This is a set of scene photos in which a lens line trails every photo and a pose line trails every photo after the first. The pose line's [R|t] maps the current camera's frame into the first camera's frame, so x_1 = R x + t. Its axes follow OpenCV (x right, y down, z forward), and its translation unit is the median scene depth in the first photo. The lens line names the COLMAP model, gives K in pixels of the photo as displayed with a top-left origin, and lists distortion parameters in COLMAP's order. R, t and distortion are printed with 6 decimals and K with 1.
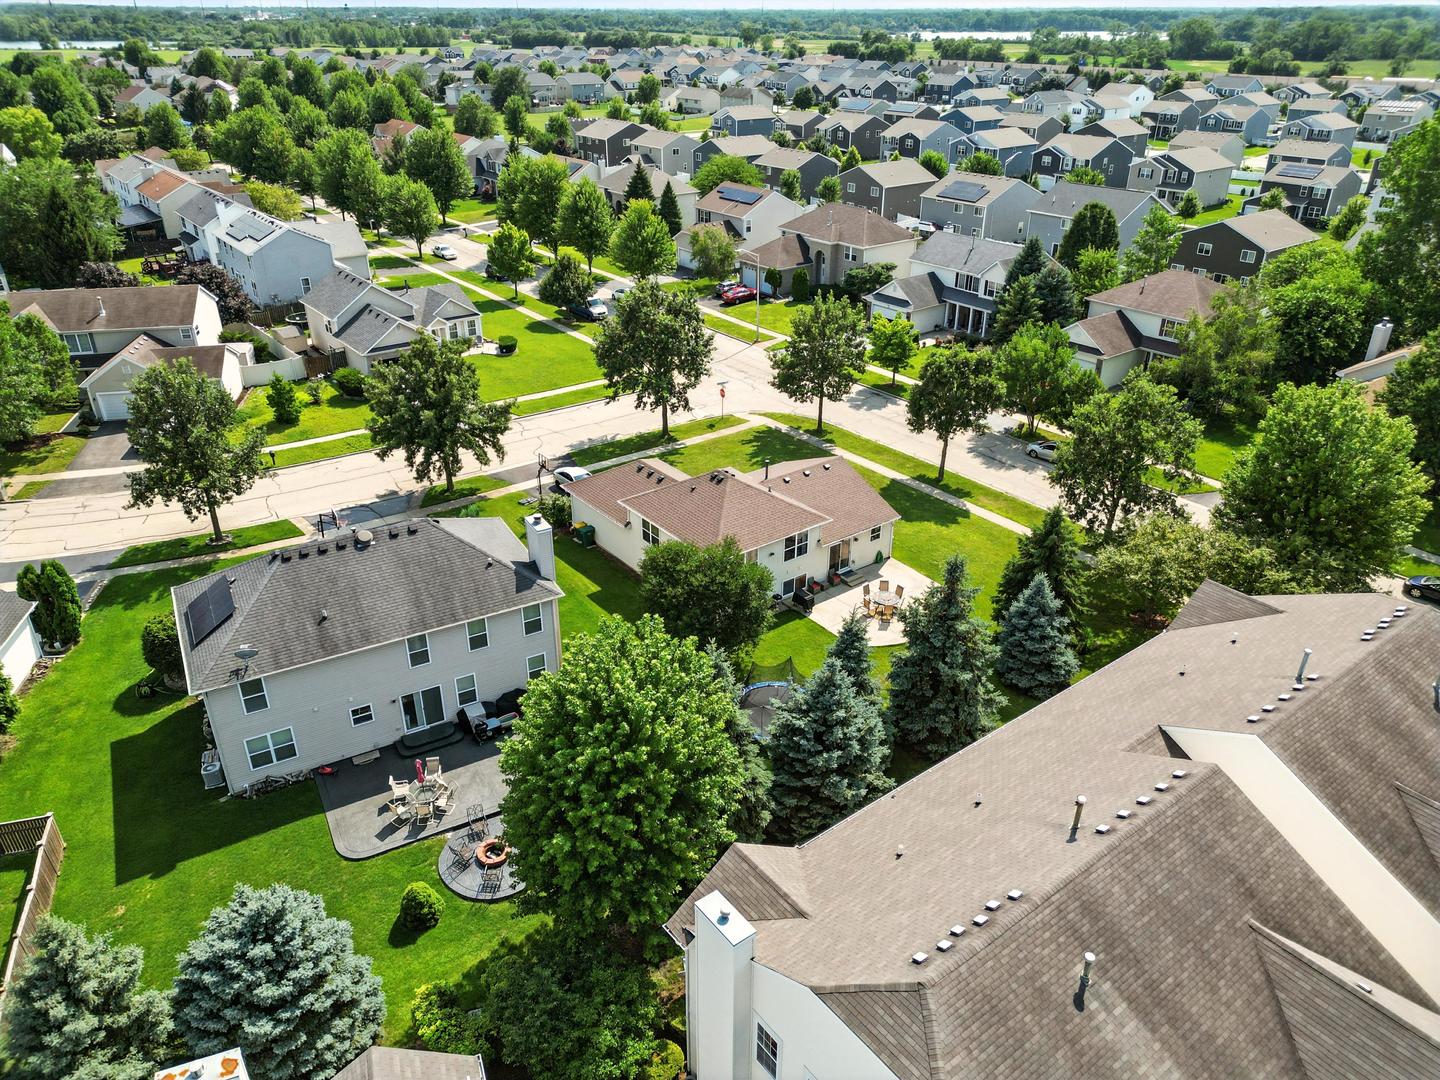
lens RADIAL K [[1007.6, 0, 725.3], [0, 1007.6, 541.4], [0, 0, 1]] dist [0.049607, -0.002641]
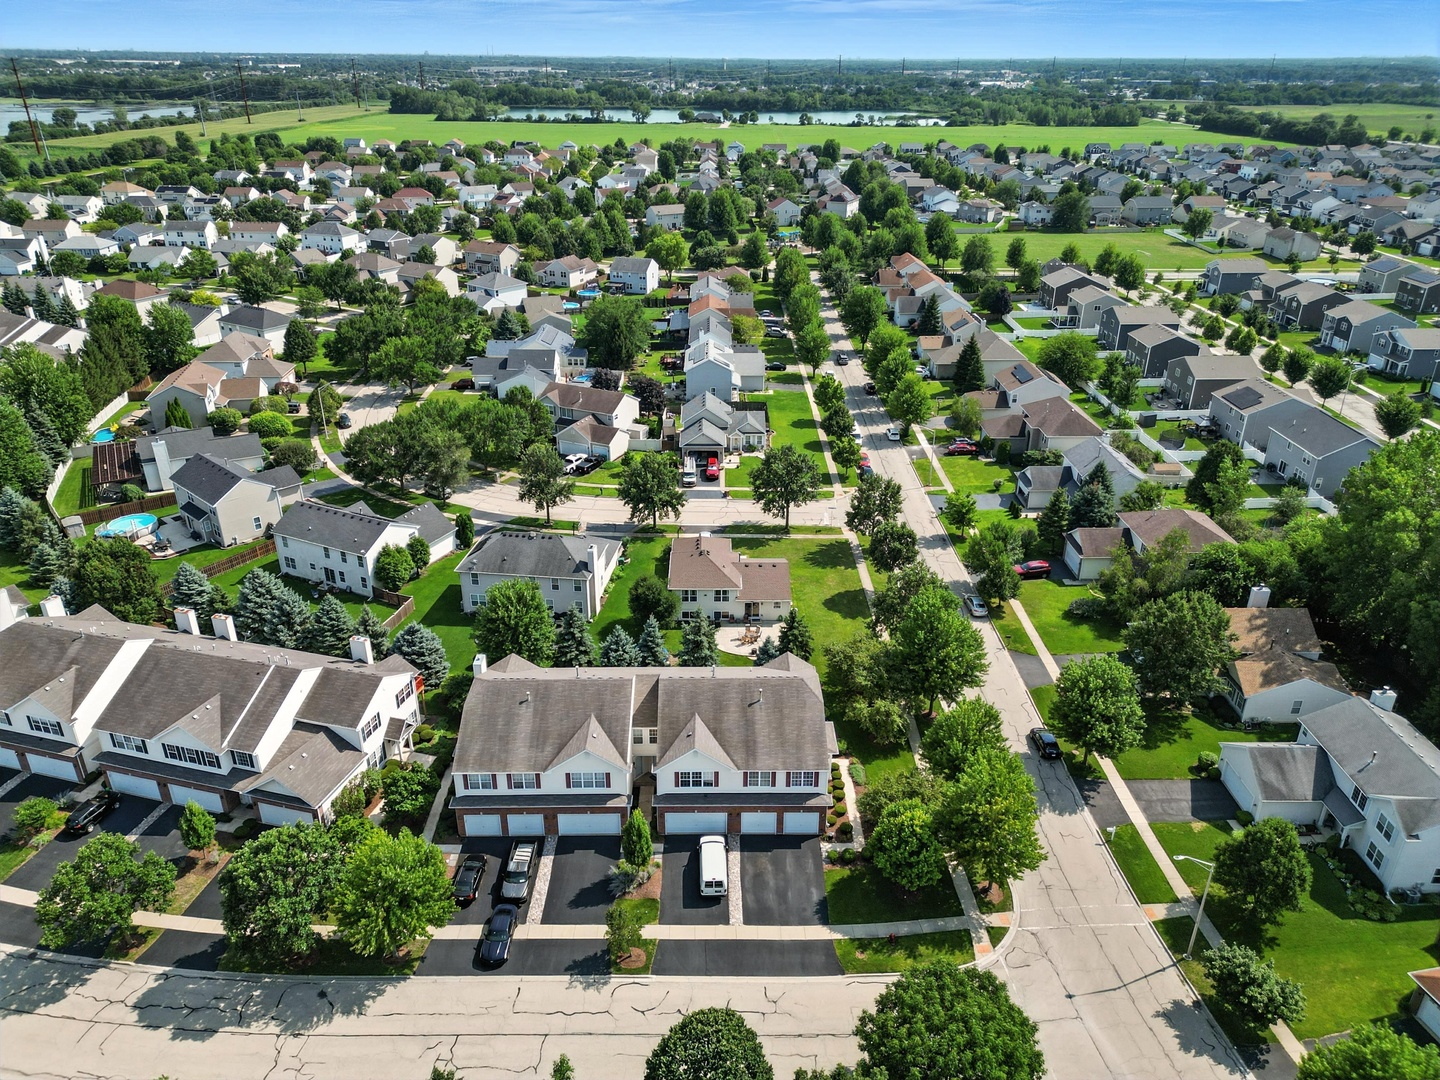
lens RADIAL K [[1007.6, 0, 725.3], [0, 1007.6, 541.4], [0, 0, 1]] dist [0.049607, -0.002641]
pose [[0.799601, 0.259389, -0.541623, 0.997594], [-0.281226, 0.958636, 0.043925, -0.166686], [0.530613, 0.117196, 0.839473, -0.615654]]
